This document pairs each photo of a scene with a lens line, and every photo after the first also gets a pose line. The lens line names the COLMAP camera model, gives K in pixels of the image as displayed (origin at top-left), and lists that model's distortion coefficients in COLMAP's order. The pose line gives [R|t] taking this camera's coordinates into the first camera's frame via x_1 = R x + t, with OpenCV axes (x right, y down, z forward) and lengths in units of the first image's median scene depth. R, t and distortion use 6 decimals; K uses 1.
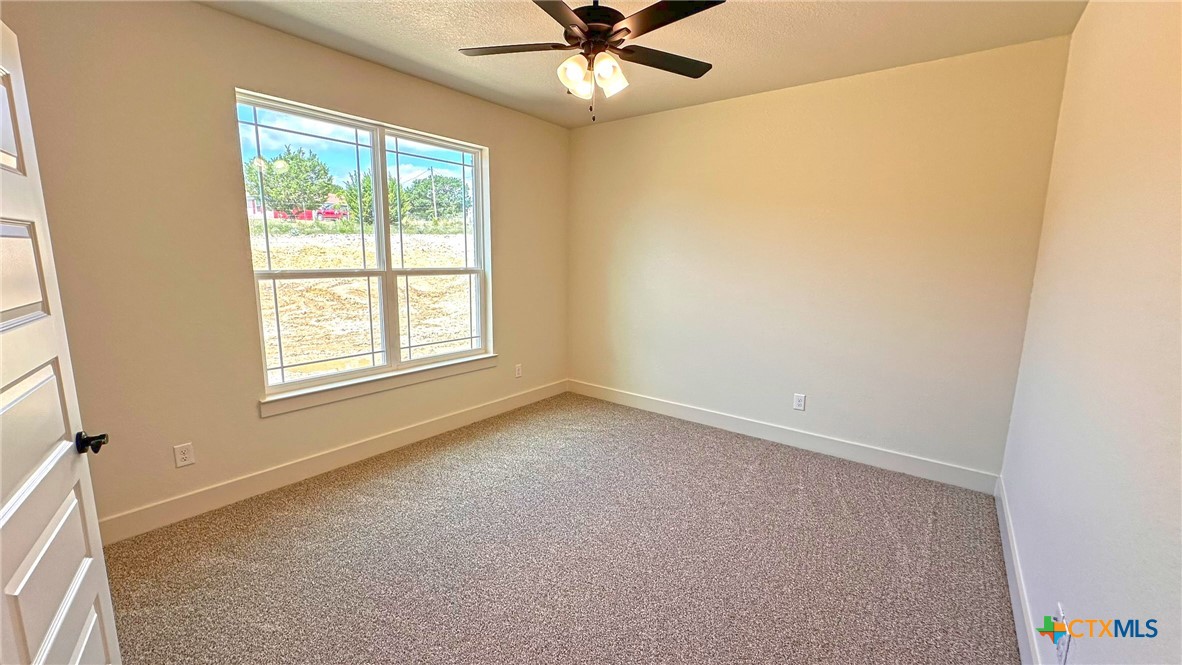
lens RADIAL K [[470.0, 0, 592.6], [0, 470.0, 330.1], [0, 0, 1]] dist [-0.004522, 0.000954]
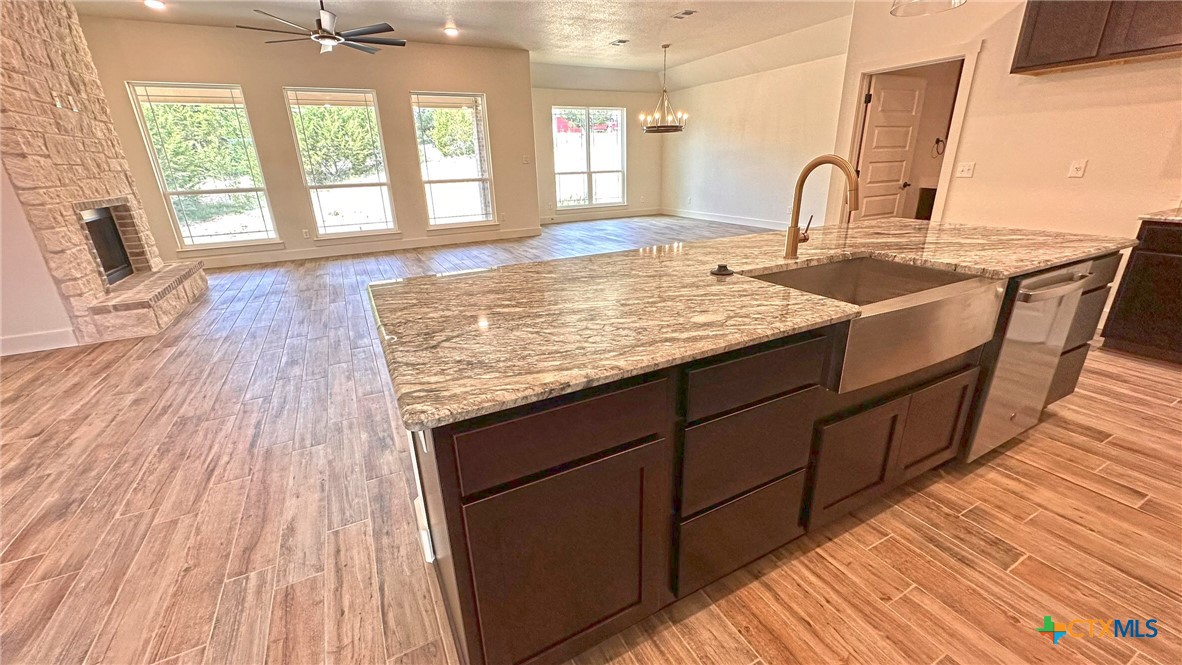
lens RADIAL K [[470.0, 0, 589.7], [0, 470.0, 331.5], [0, 0, 1]] dist [-0.004522, 0.000954]
pose [[0.908743, 0.098535, -0.405558, 0.867086], [-0.023684, 0.982340, 0.185602, 0.313665], [0.416684, -0.159059, 0.895028, -1.816910]]
